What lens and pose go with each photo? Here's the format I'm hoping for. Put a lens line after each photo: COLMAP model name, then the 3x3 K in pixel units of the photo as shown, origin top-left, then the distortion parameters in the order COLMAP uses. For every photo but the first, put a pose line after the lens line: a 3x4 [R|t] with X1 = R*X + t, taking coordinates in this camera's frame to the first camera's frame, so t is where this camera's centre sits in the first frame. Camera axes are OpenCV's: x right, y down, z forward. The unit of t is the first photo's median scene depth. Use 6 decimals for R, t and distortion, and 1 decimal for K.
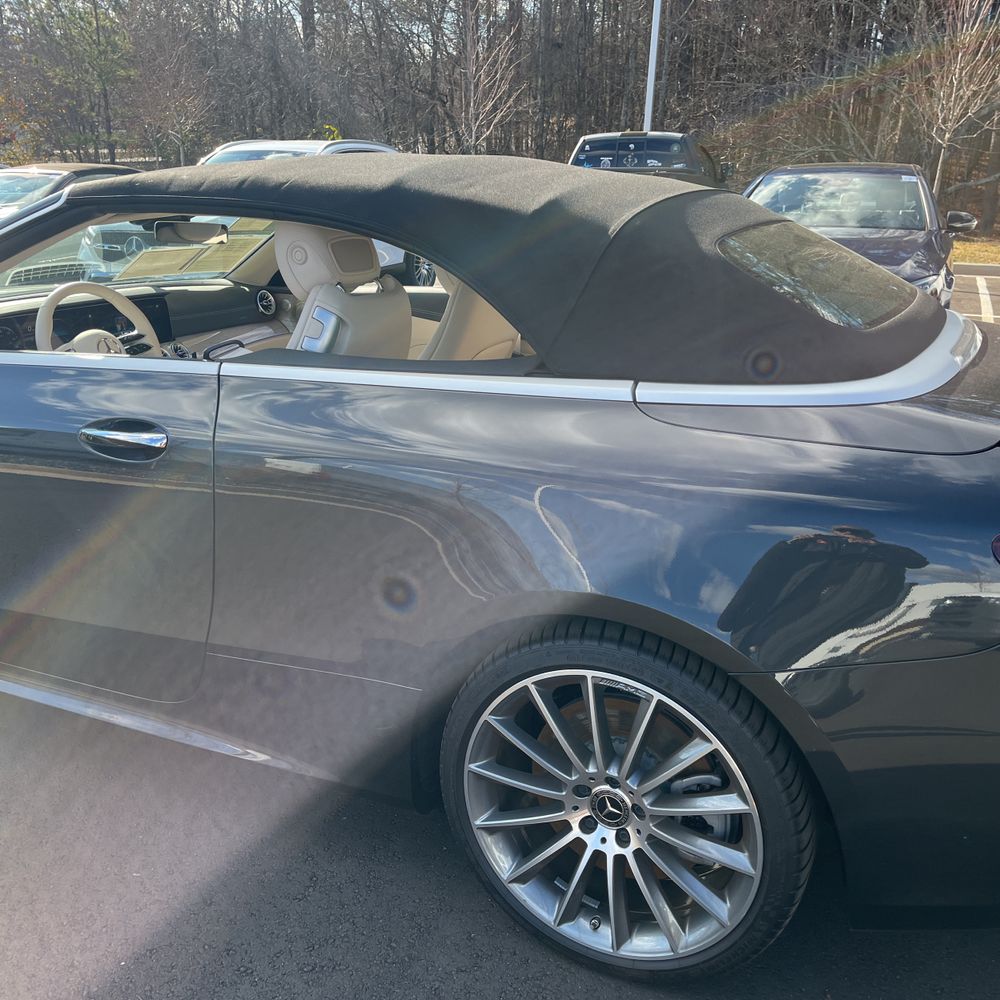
lens RADIAL K [[1012.4, 0, 488.1], [0, 1012.4, 519.5], [0, 0, 1]] dist [0.015210, 0.000000]
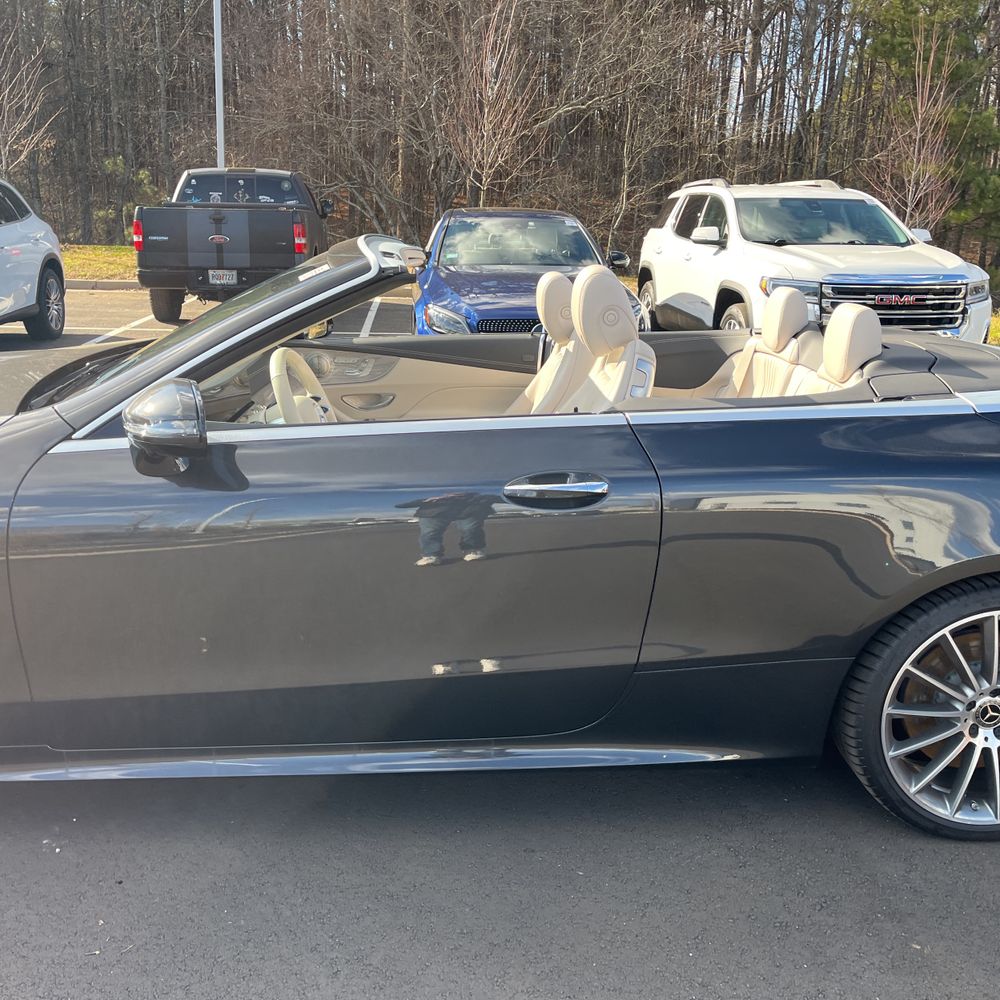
lens RADIAL K [[1012.4, 0, 509.6], [0, 1012.4, 495.8], [0, 0, 1]] dist [0.015210, 0.000000]
pose [[0.869364, -0.117752, 0.479938, -1.053419], [0.139954, 0.990101, -0.010594, -0.078384], [-0.473940, 0.076379, 0.877238, 0.090645]]
